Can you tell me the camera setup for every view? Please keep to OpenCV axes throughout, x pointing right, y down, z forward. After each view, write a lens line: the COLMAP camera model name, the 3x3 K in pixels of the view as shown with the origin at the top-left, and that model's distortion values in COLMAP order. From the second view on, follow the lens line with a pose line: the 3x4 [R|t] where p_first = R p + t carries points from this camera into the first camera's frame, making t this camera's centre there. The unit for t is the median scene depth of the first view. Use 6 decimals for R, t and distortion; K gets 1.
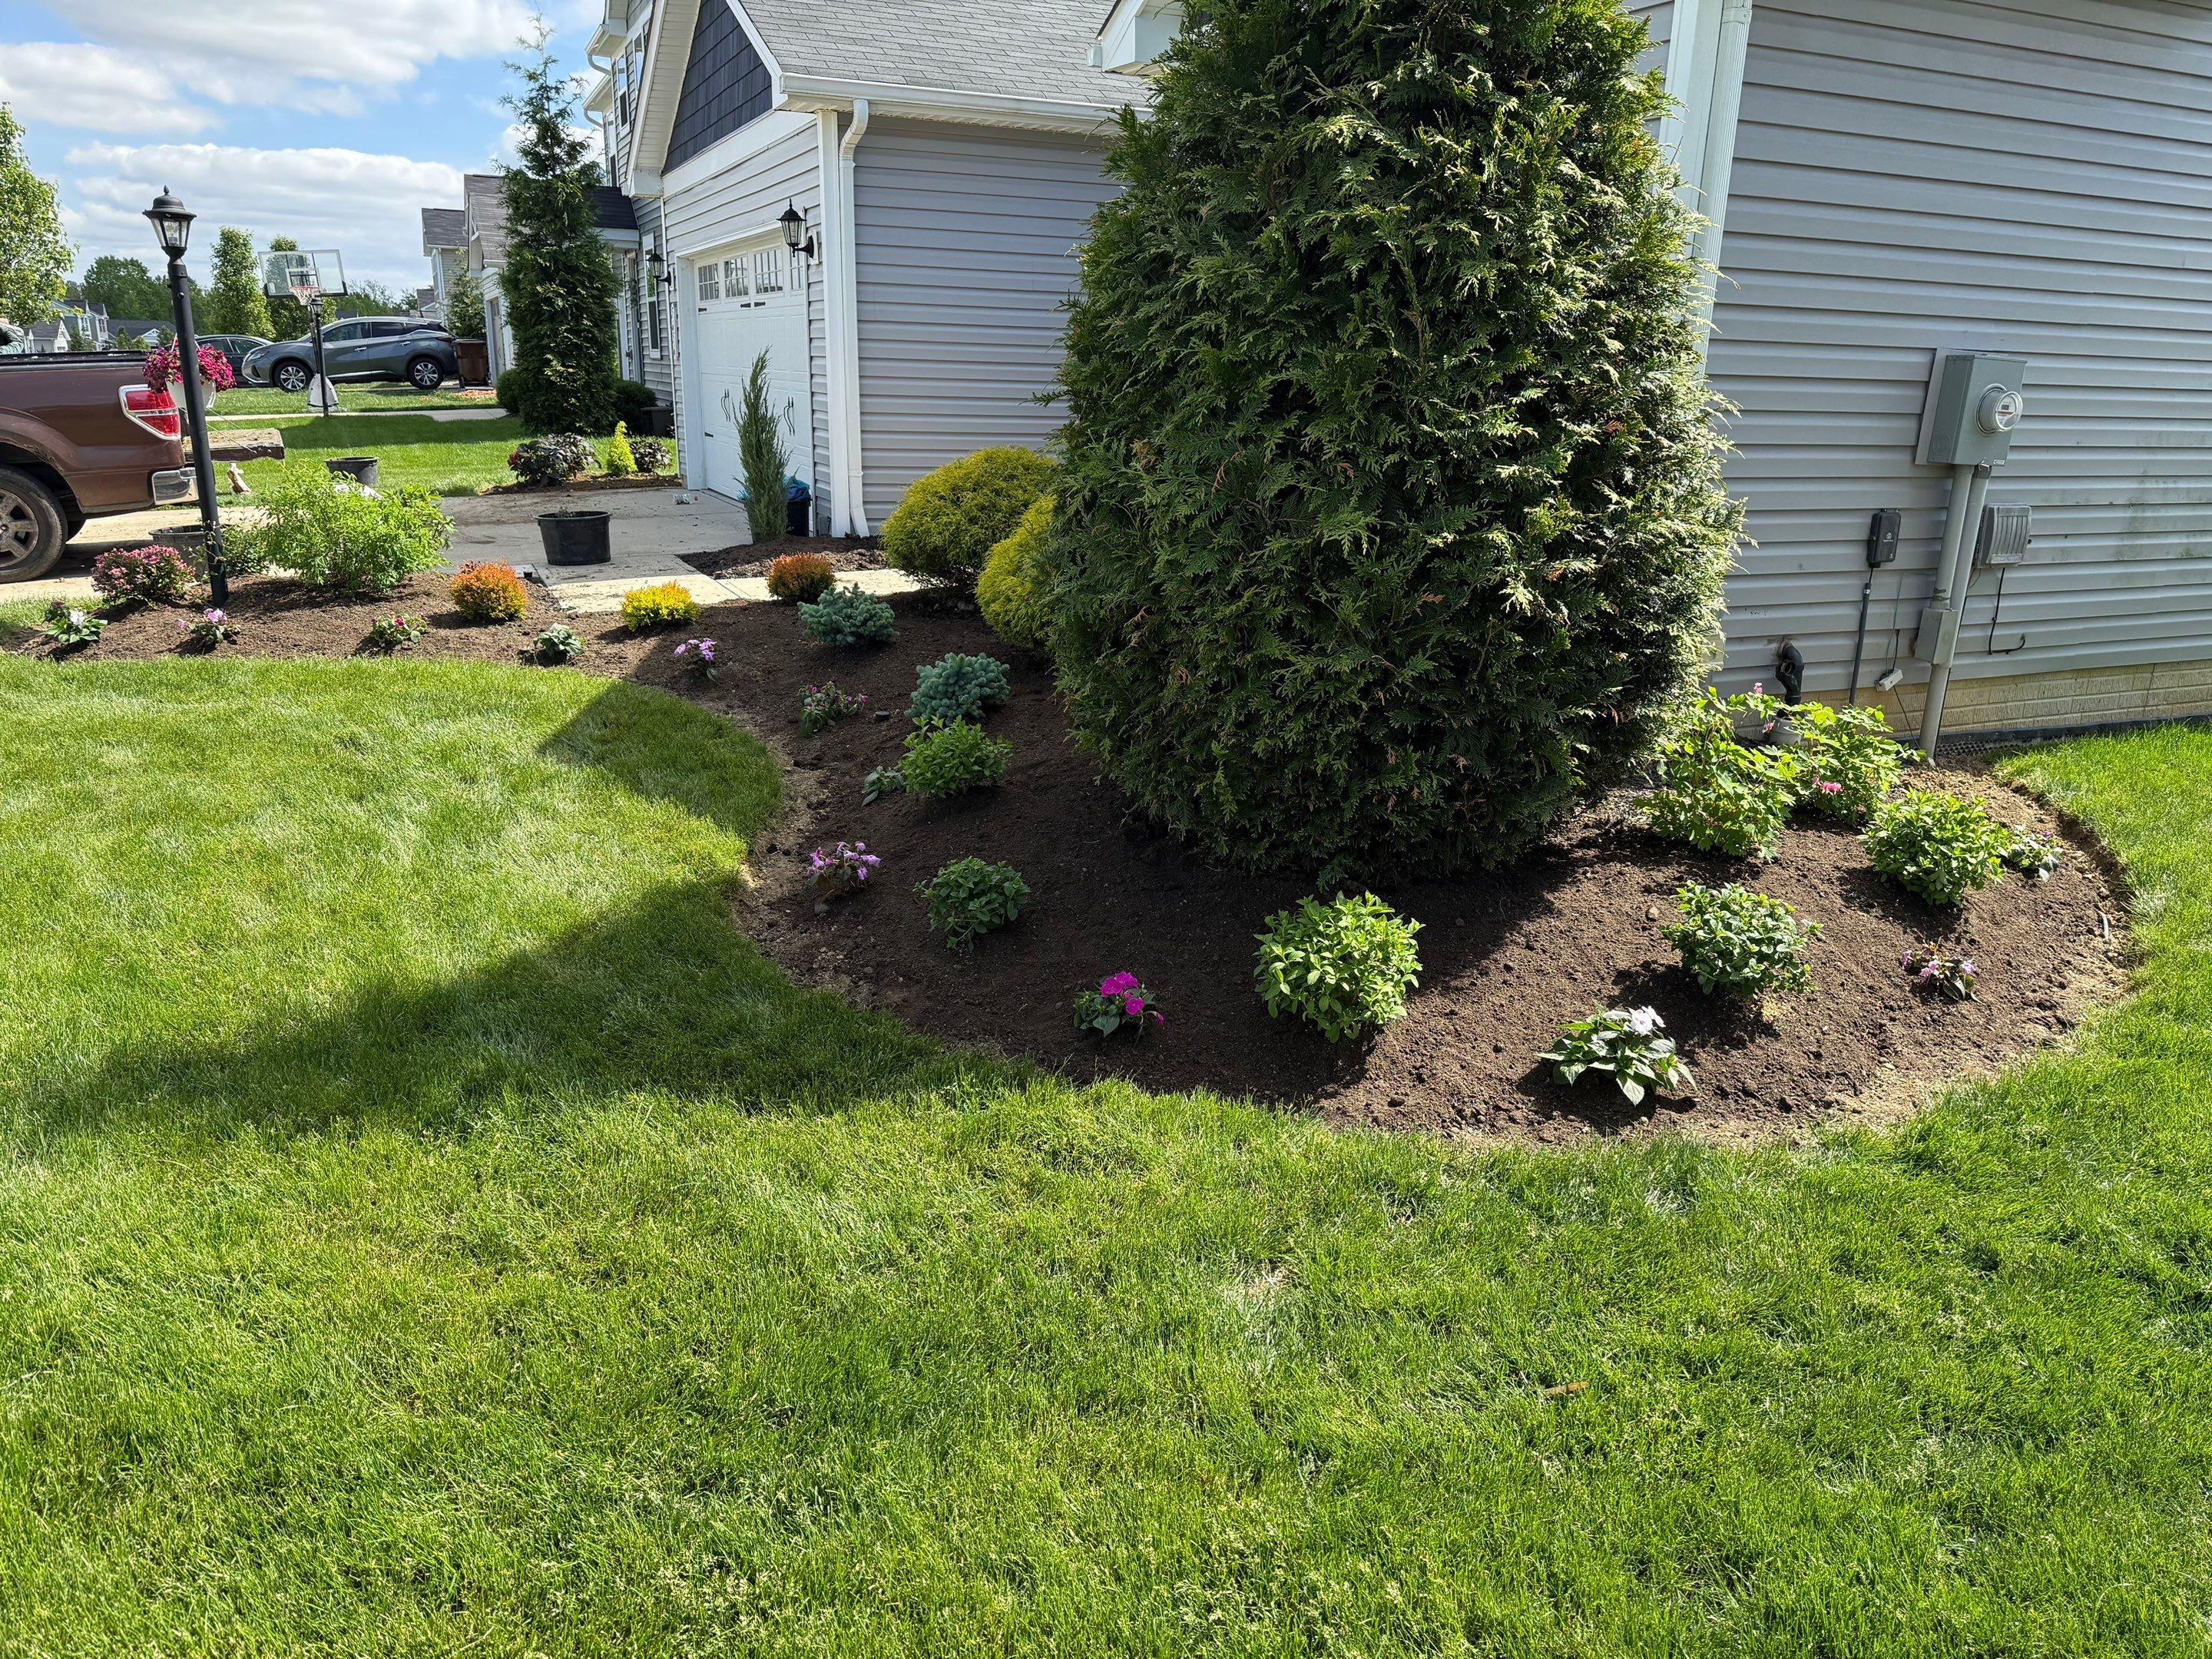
lens RADIAL K [[1542.6, 0, 1096.3], [0, 1542.6, 832.0], [0, 0, 1]] dist [0.084086, -0.124817]
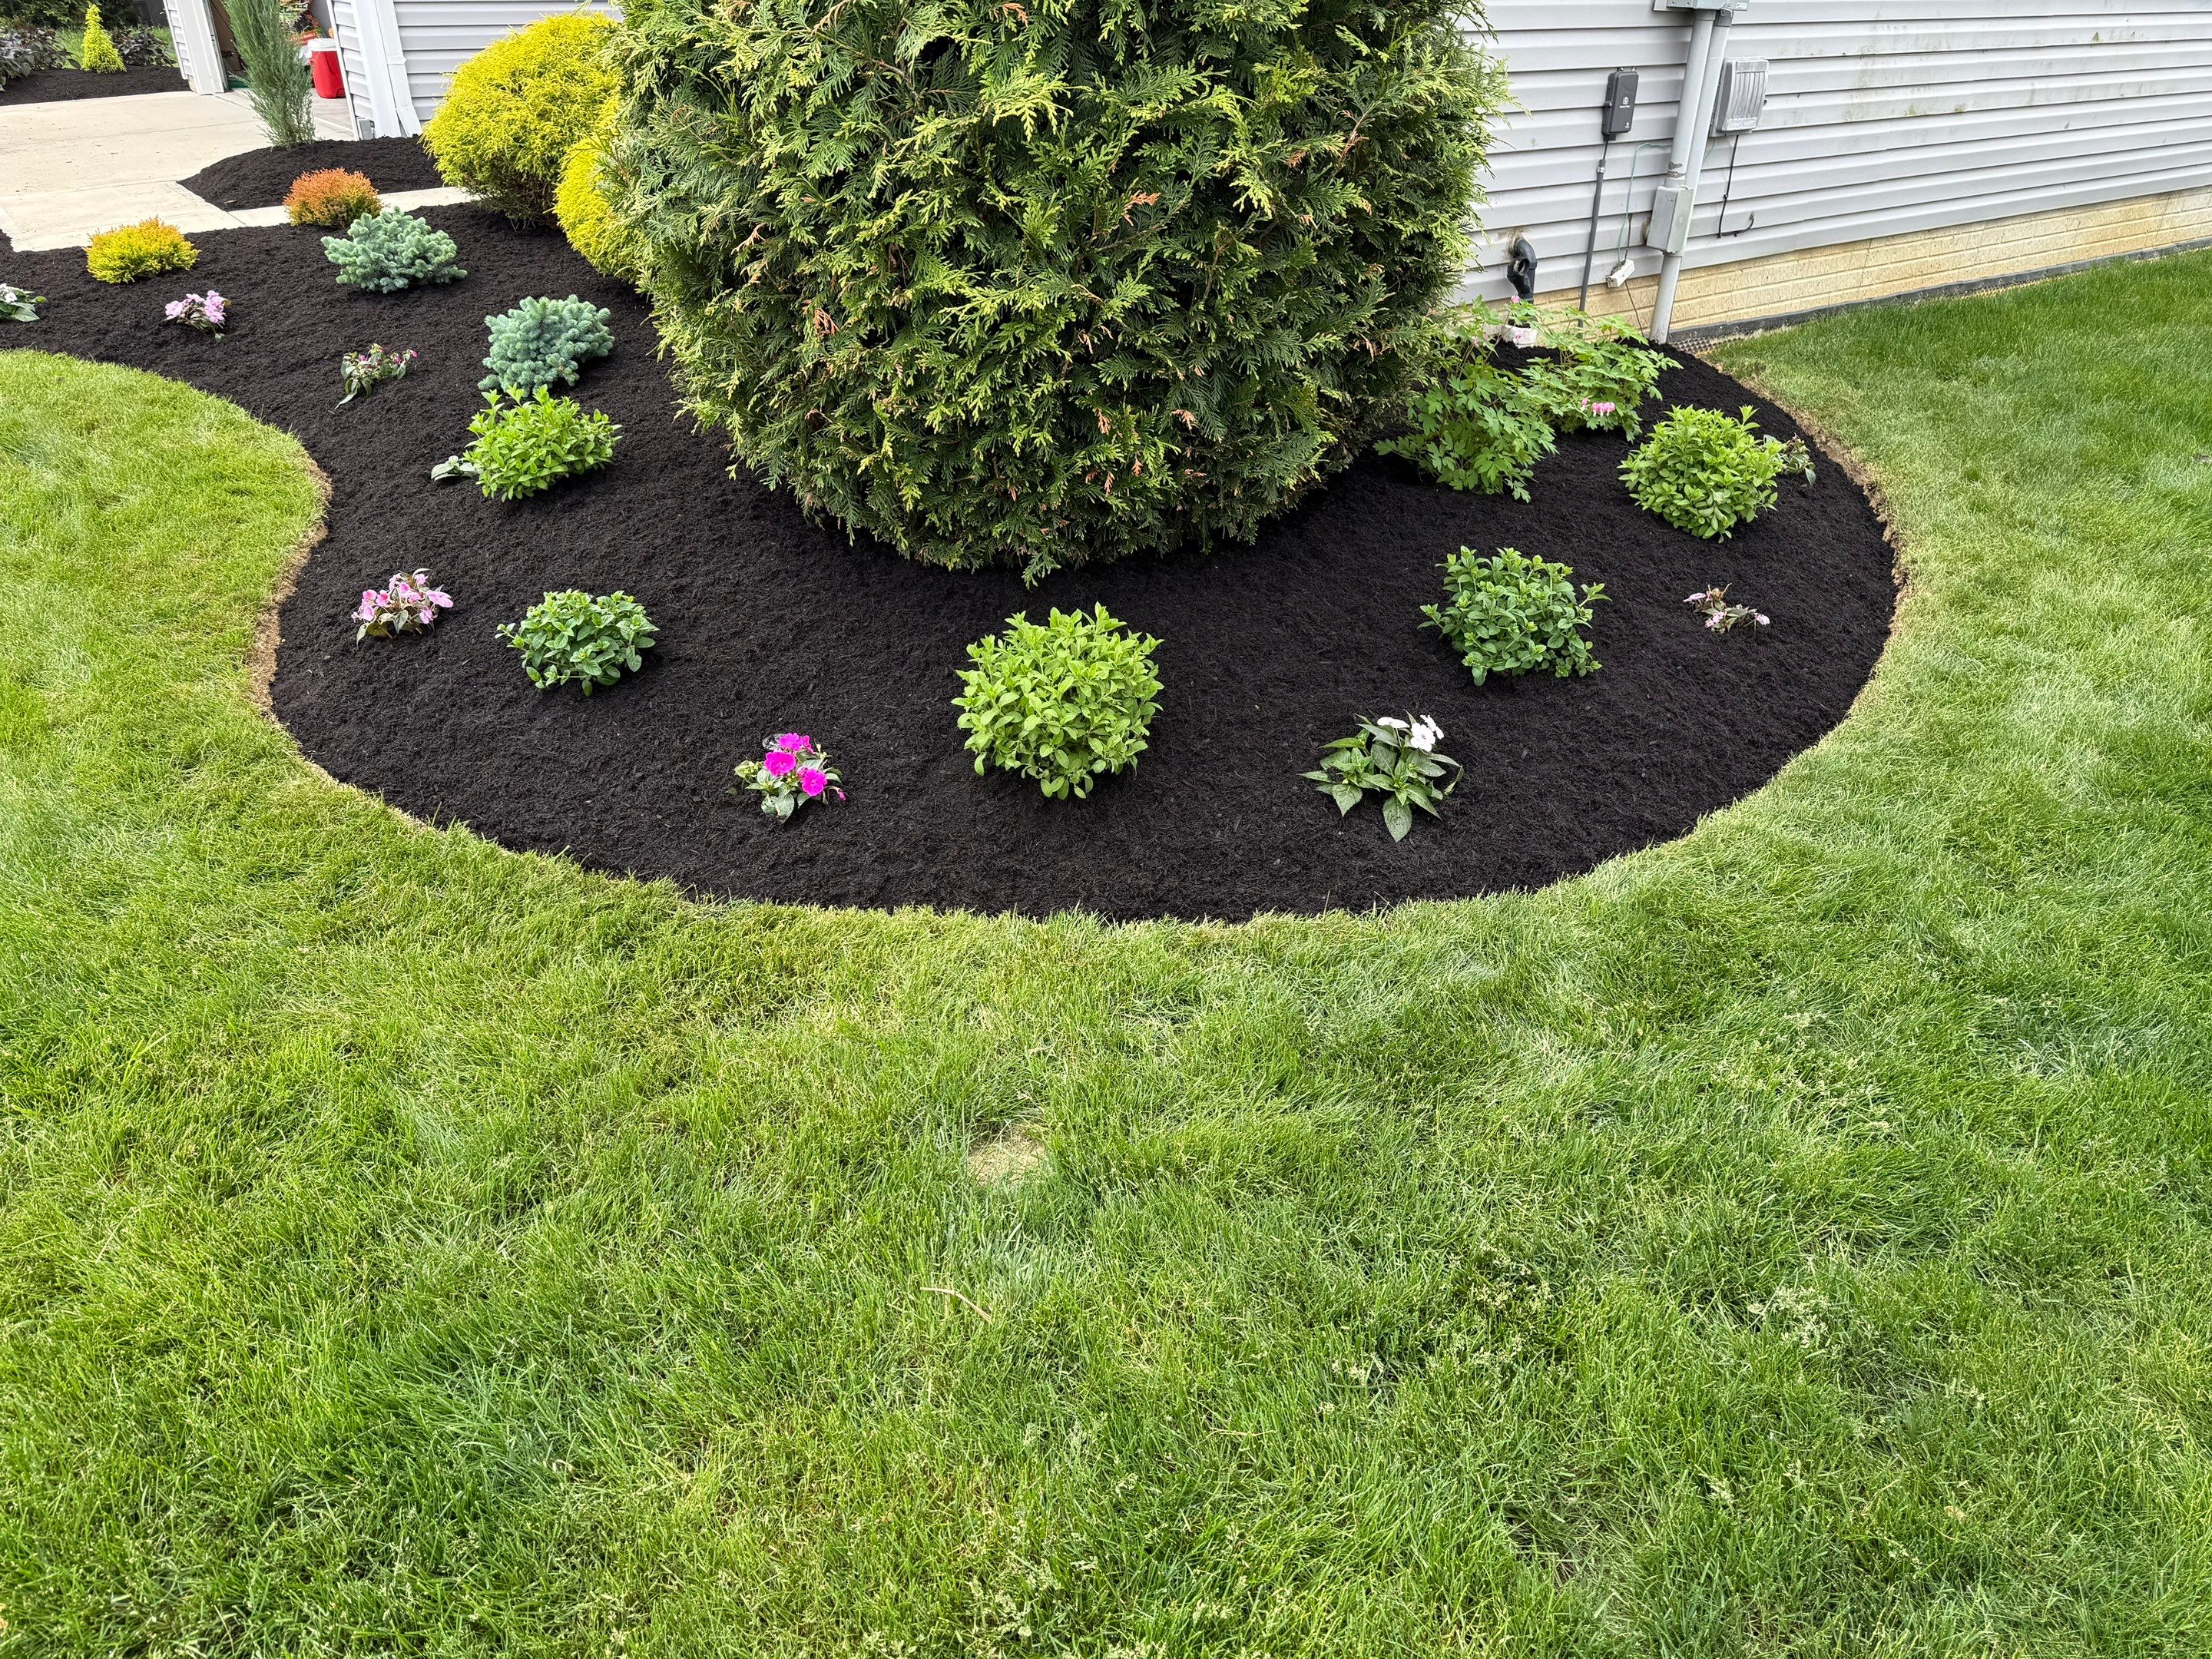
lens RADIAL K [[1542.6, 0, 1096.3], [0, 1542.6, 832.0], [0, 0, 1]] dist [0.084086, -0.124817]
pose [[0.977454, -0.115665, 0.176649, 0.023764], [0.071793, 0.968827, 0.237107, -0.032334], [-0.198567, -0.219079, 0.955288, 0.202647]]
